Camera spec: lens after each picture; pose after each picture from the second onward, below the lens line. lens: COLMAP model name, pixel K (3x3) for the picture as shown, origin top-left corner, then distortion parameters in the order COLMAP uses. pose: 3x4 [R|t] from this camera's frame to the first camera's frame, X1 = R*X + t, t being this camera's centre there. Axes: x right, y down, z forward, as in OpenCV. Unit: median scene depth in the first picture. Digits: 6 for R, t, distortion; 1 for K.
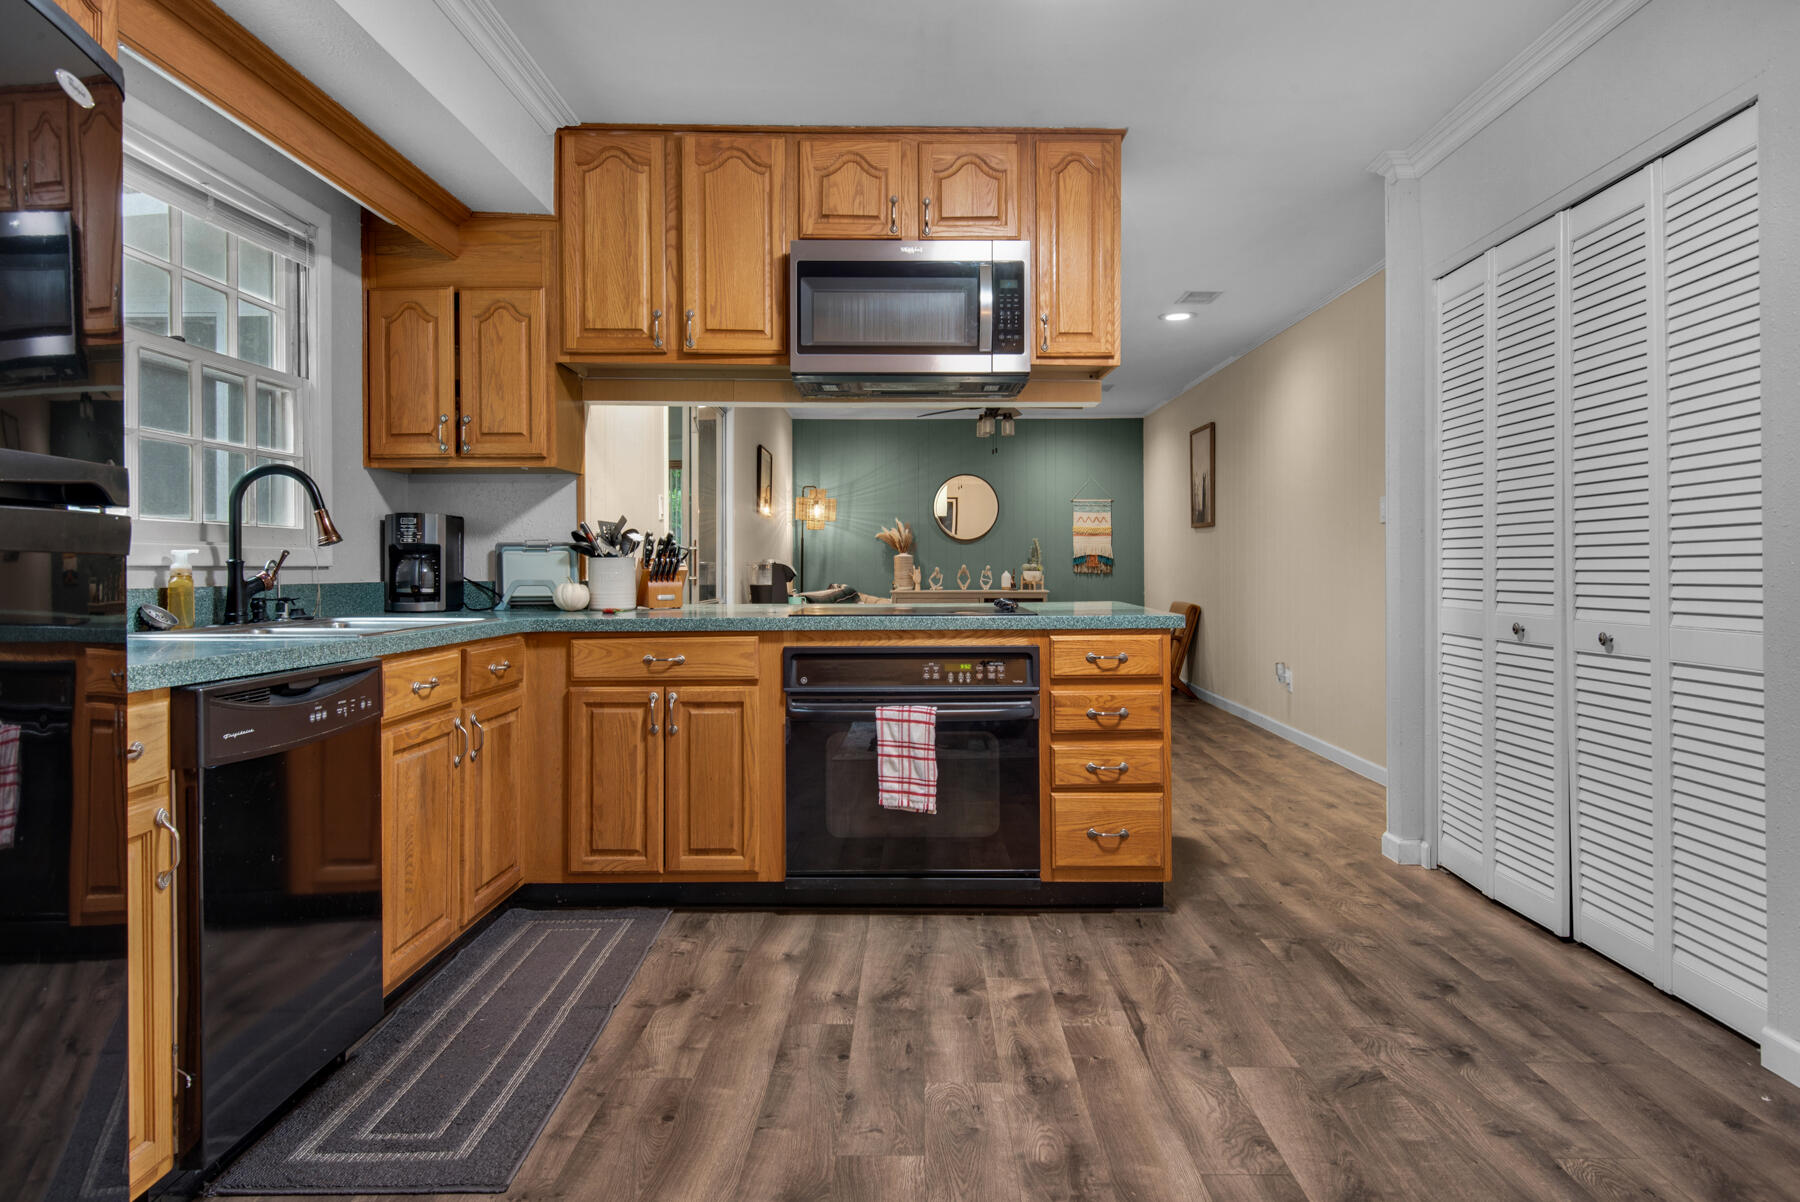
lens RADIAL K [[1107.0, 0, 915.1], [0, 1107.0, 561.0], [0, 0, 1]] dist [0.022101, -0.003583]
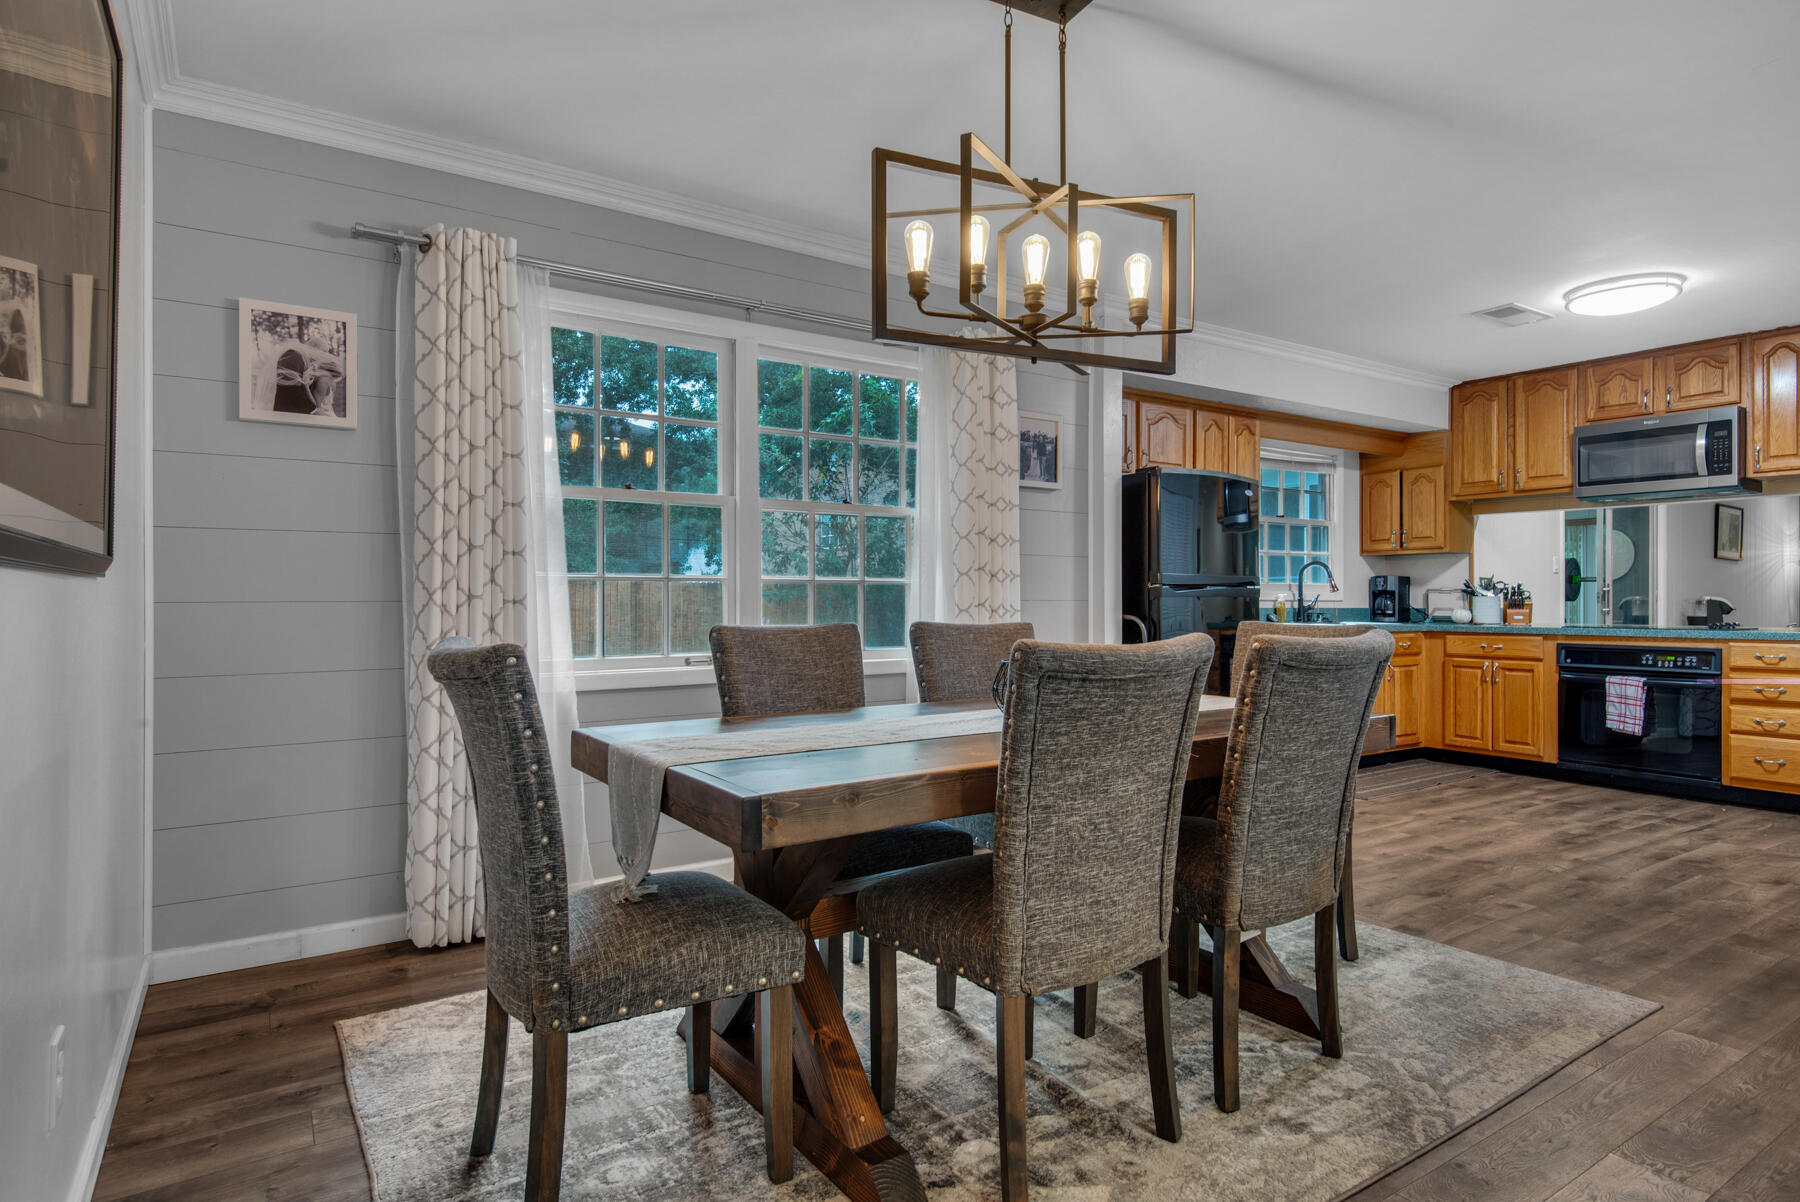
lens RADIAL K [[969.8, 0, 907.1], [0, 969.8, 601.1], [0, 0, 1]] dist [0.034202, -0.026407]
pose [[0.554188, 0.004597, -0.832379, 0.680435], [-0.000312, 0.999986, 0.005315, -0.004419], [0.832392, -0.002686, 0.554181, -0.903181]]
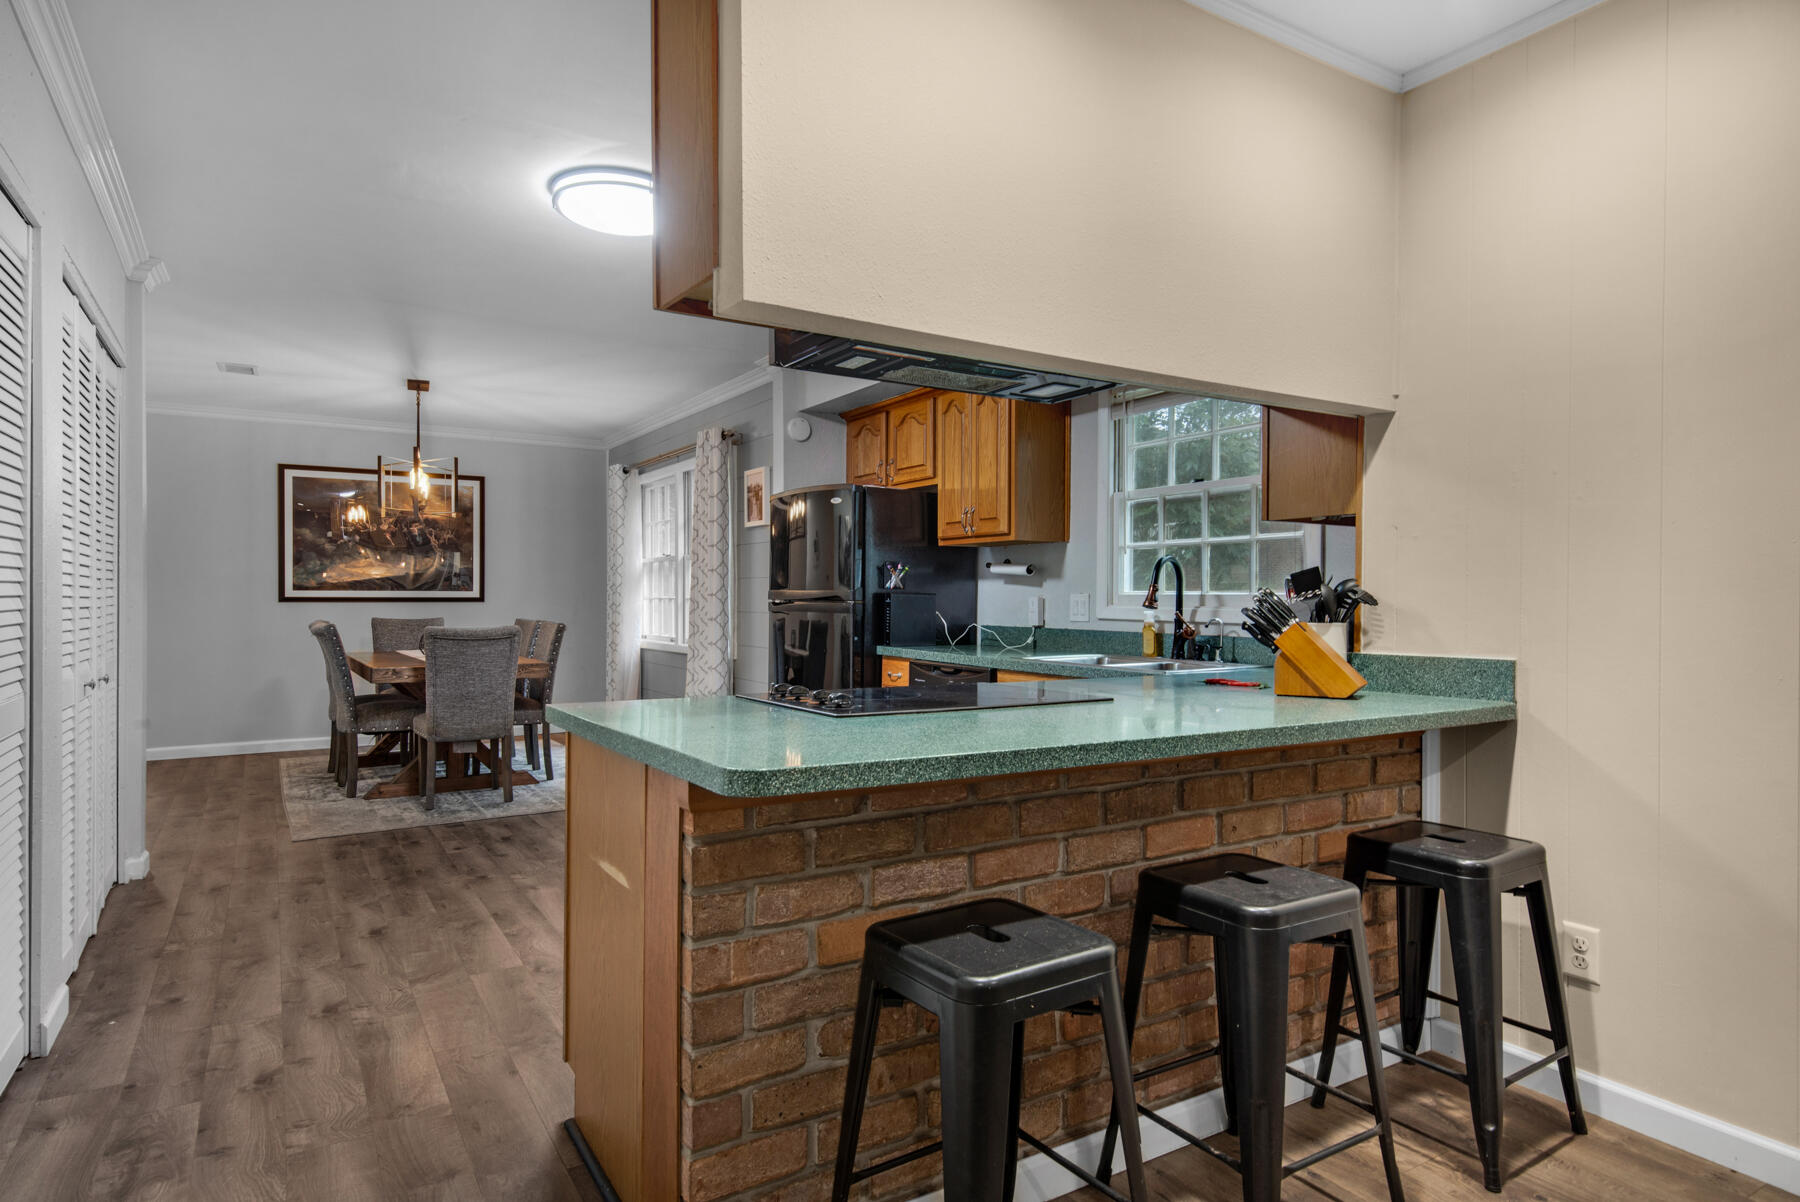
lens RADIAL K [[1026.7, 0, 900.0], [0, 1026.7, 601.0], [0, 0, 1]] dist [0.040692, -0.002302]
pose [[-0.852342, 0.001760, -0.522981, 0.405529], [0.000490, 0.999997, 0.002565, -0.024023], [0.522984, 0.001930, -0.852340, 1.723118]]
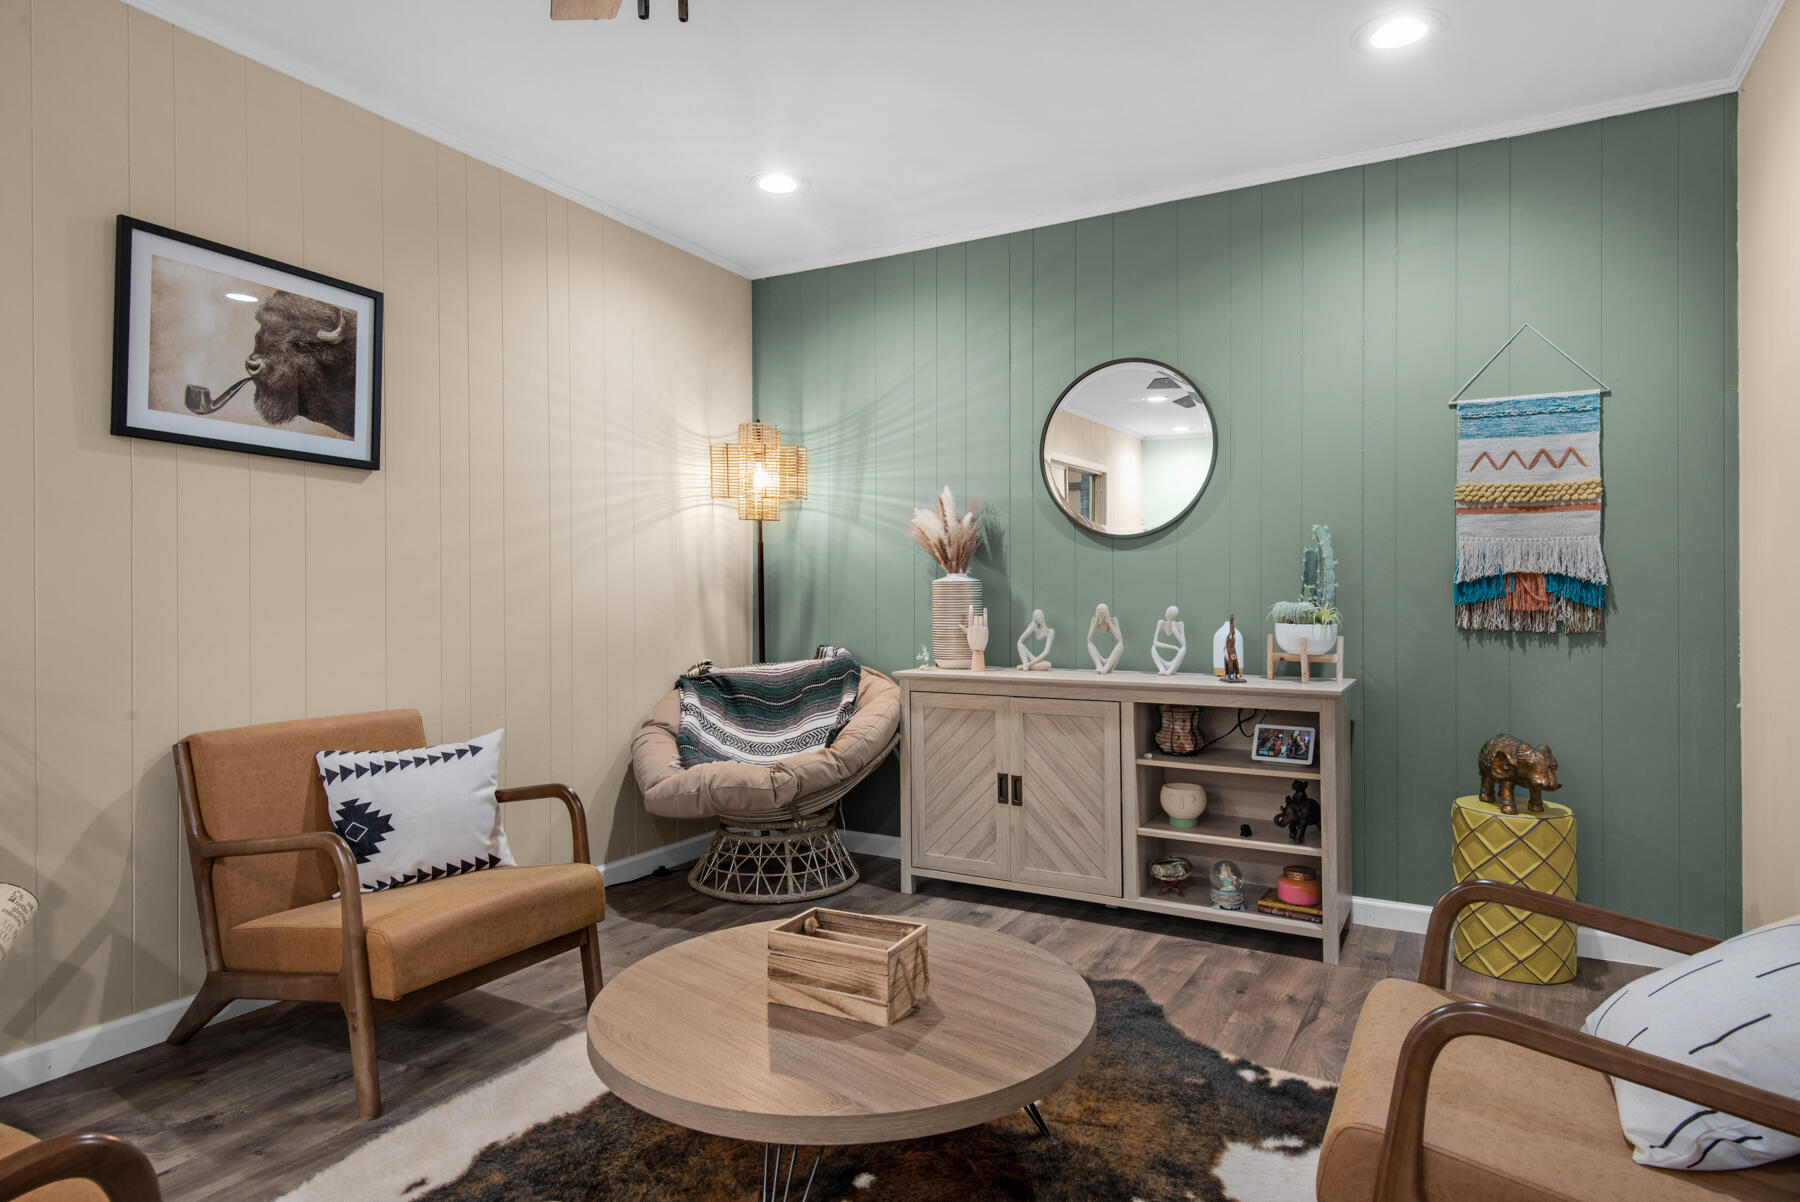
lens RADIAL K [[991.8, 0, 909.7], [0, 991.8, 593.7], [0, 0, 1]] dist [0.040215, -0.025536]
pose [[0.874734, 0.000605, -0.484602, 0.474657], [0.000770, 0.999996, 0.002638, -0.002236], [0.484602, -0.002681, 0.874731, 2.198390]]
